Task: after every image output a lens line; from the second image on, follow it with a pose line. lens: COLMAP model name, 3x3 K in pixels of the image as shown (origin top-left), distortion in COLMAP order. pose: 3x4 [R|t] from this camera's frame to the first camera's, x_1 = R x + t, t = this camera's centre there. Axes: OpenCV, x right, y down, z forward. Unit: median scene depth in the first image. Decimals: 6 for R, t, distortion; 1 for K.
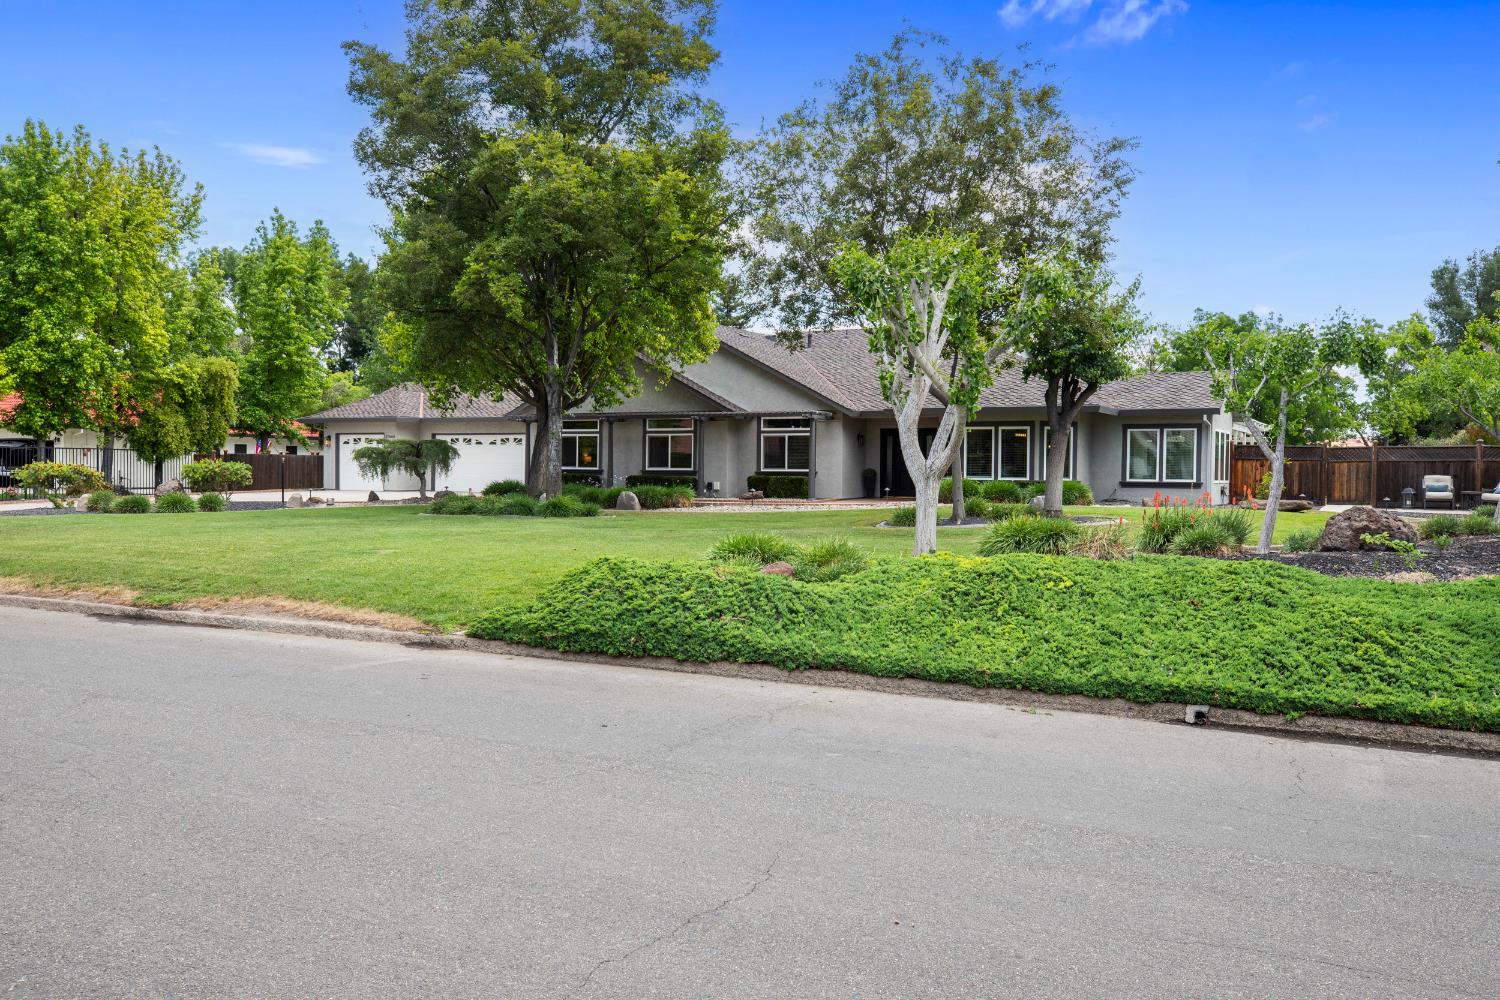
lens RADIAL K [[1267.8, 0, 750.0], [0, 1267.8, 500.0], [0, 0, 1]] dist [-0.005112, -0.001413]
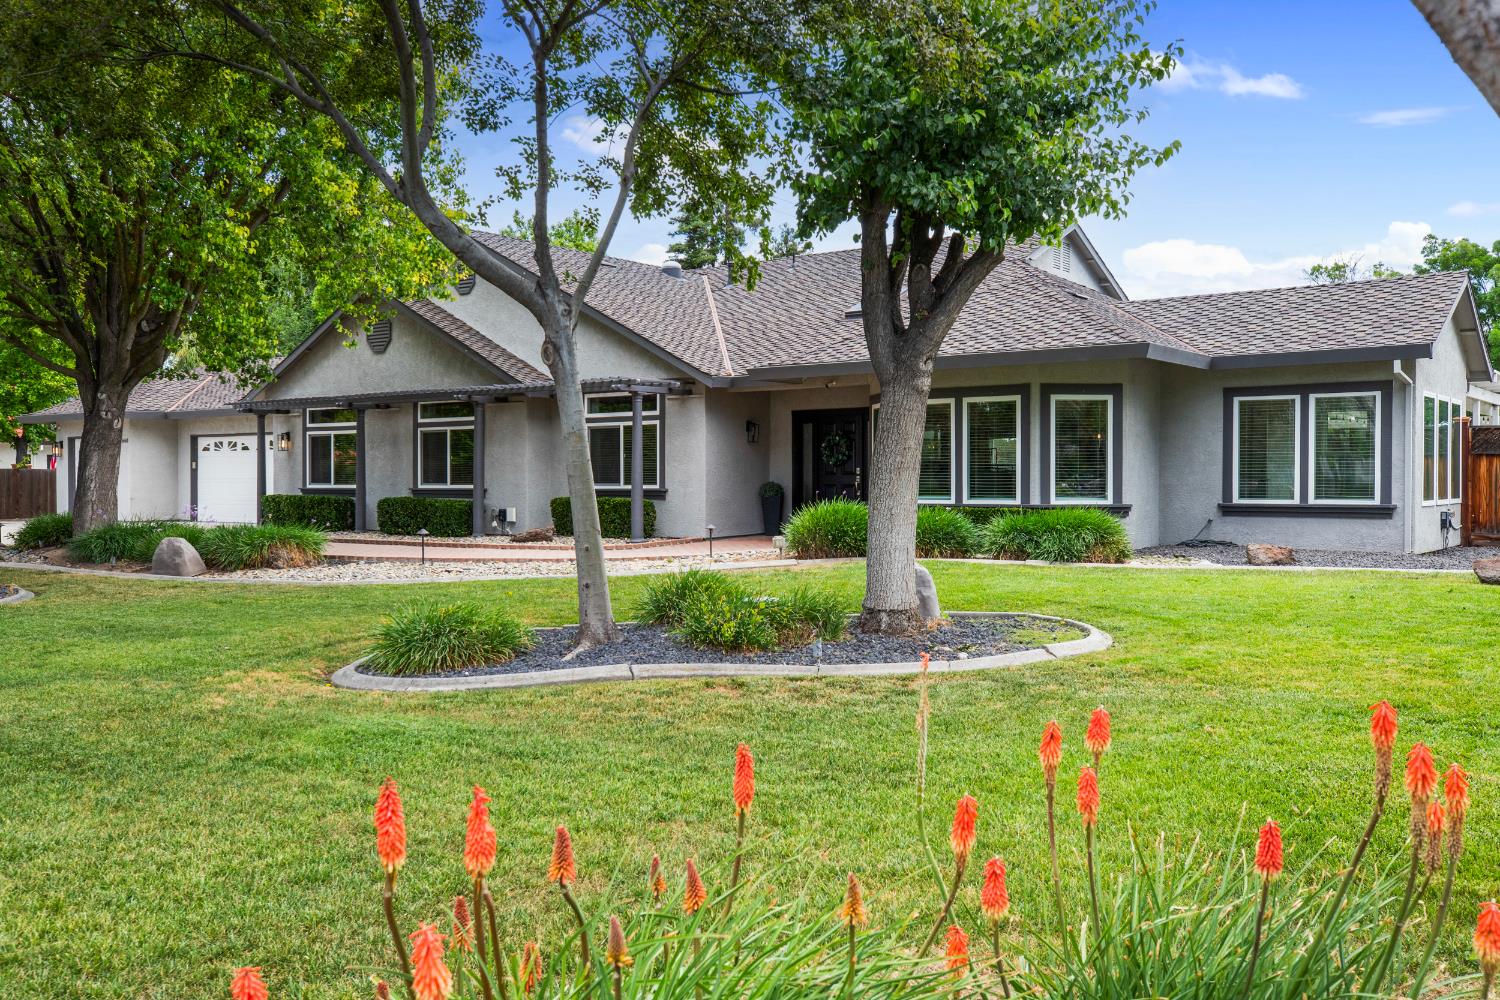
lens RADIAL K [[1313.7, 0, 750.0], [0, 1313.7, 500.0], [0, 0, 1]] dist [0.015503, 0.007983]
pose [[0.988736, -0.009658, -0.149359, 0.176899], [0.008735, 0.999938, -0.006837, -0.013435], [0.149416, 0.005455, 0.988759, 0.439105]]
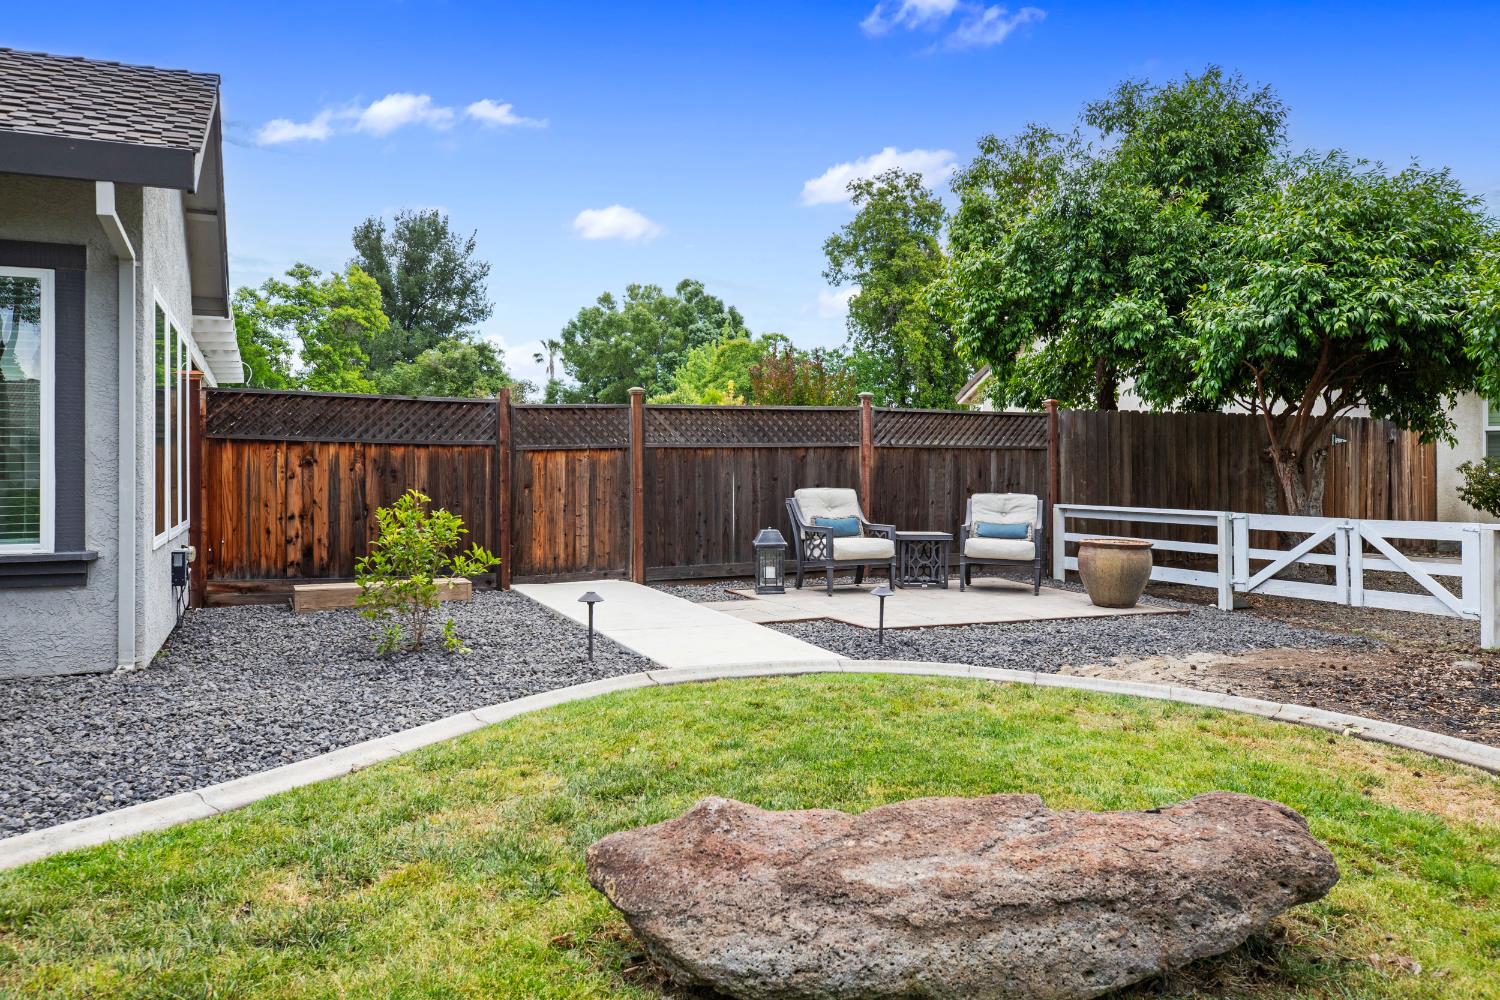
lens RADIAL K [[1118.5, 0, 748.9], [0, 1118.5, 470.2], [0, 0, 1]] dist [-0.000796, 0.001113]
pose [[0.621104, -0.012188, 0.783633, 0.260921], [0.026726, 0.999627, -0.005635, -0.020901], [-0.783272, 0.024443, 0.621198, 0.744137]]
